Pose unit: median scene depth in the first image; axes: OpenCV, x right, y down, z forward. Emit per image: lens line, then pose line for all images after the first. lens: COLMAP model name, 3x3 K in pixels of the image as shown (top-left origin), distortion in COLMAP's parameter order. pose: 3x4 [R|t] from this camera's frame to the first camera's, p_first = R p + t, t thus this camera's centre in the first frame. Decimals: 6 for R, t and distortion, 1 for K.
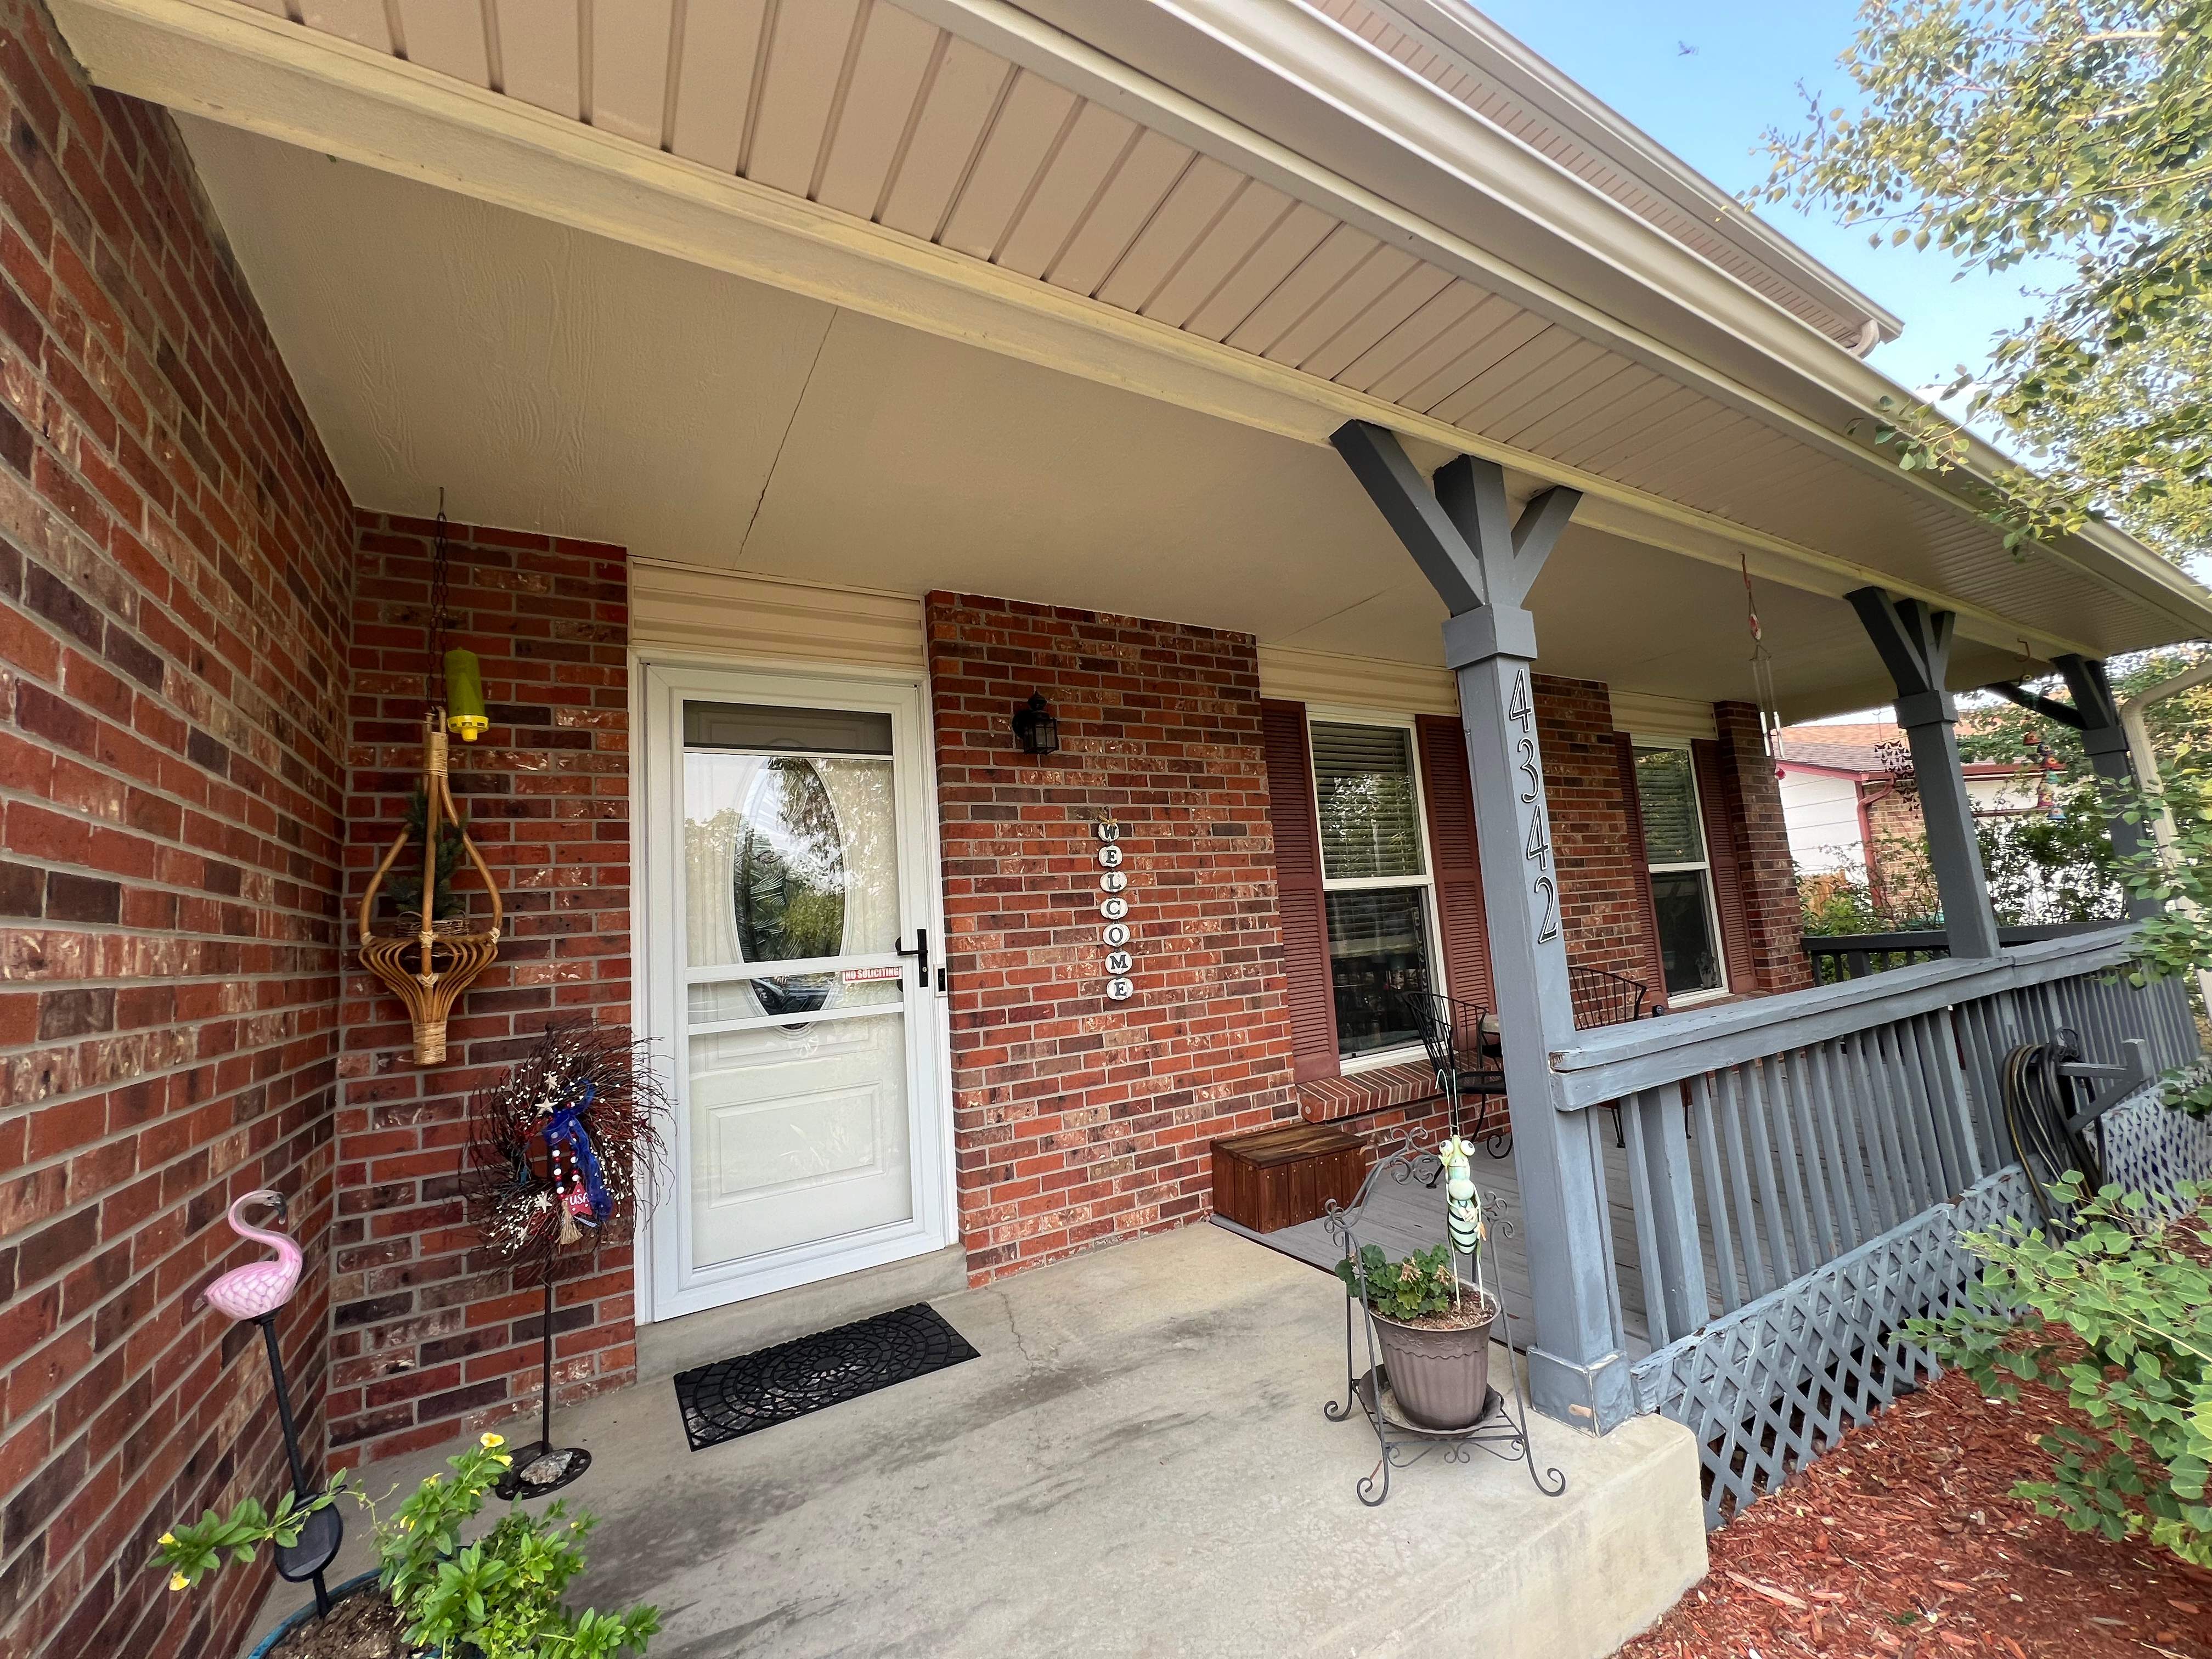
lens RADIAL K [[889.0, 0, 1105.3], [0, 889.0, 823.9], [0, 0, 1]] dist [0.001596, 0.000159]
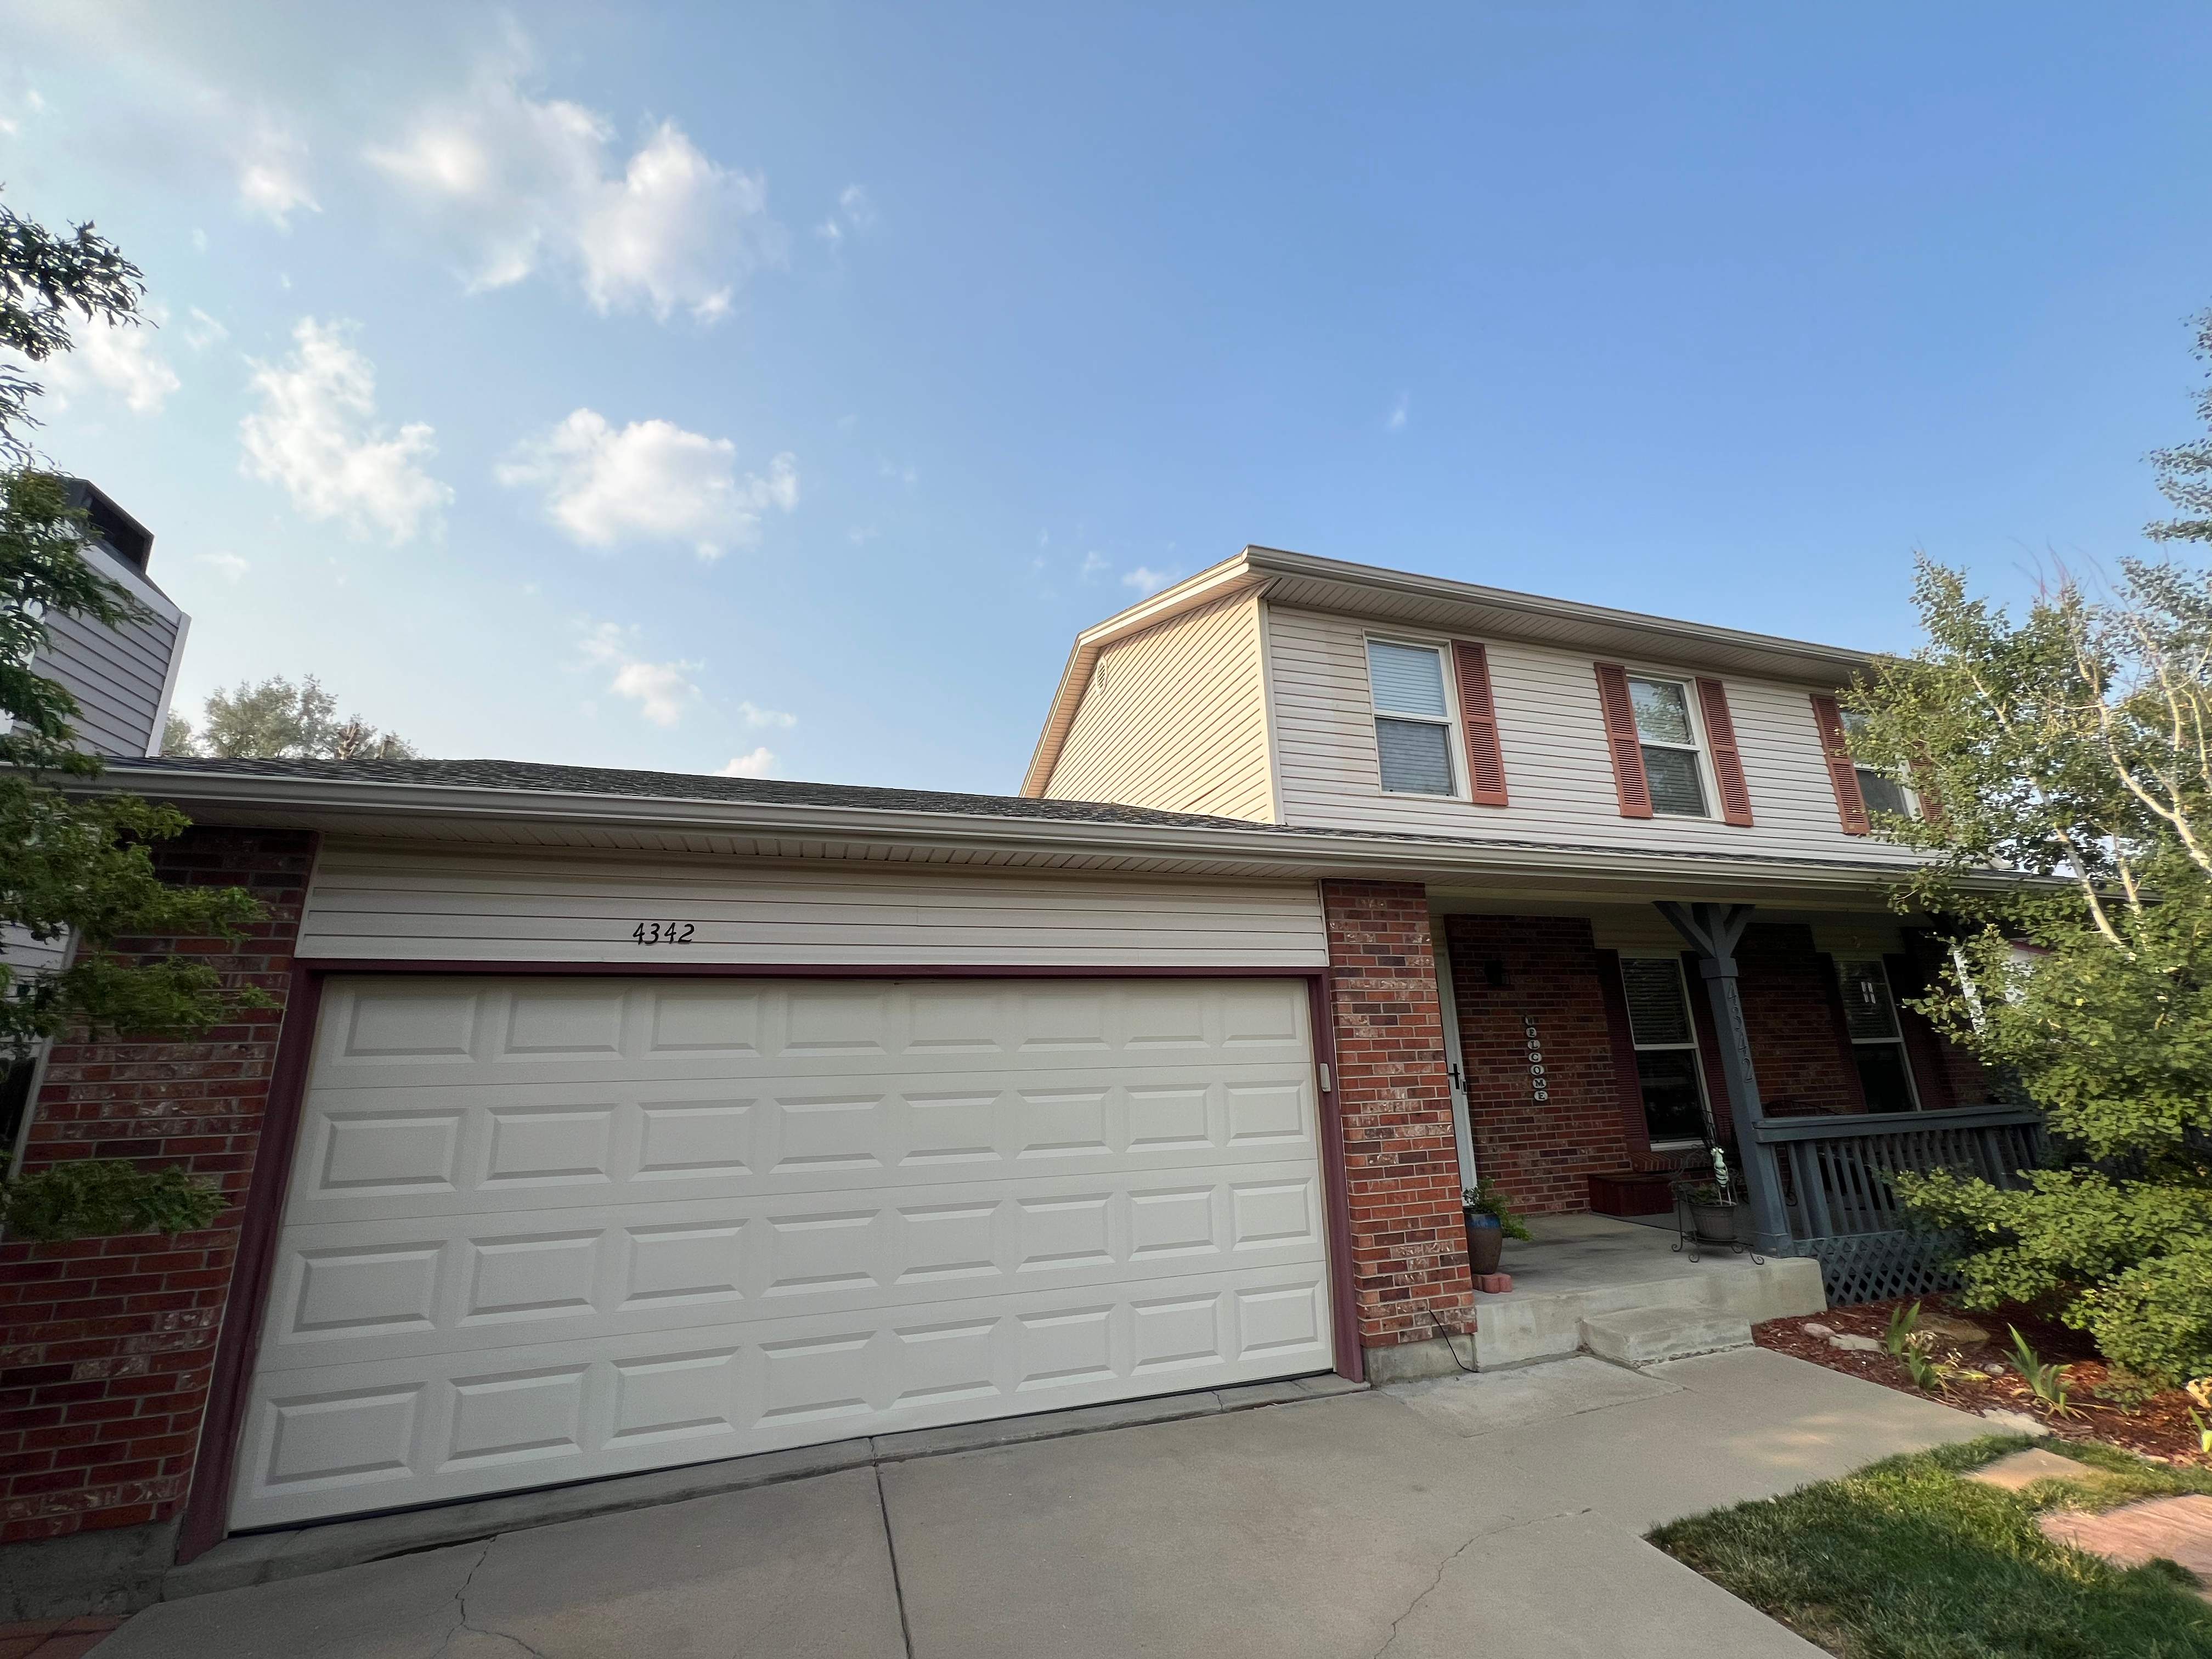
lens RADIAL K [[889.0, 0, 1102.8], [0, 889.0, 824.7], [0, 0, 1]] dist [0.001596, 0.000159]
pose [[0.975396, -0.010349, -0.220218, -0.532640], [-0.017786, 0.991947, -0.125396, -0.176001], [0.219742, 0.126228, 0.967357, -1.393308]]
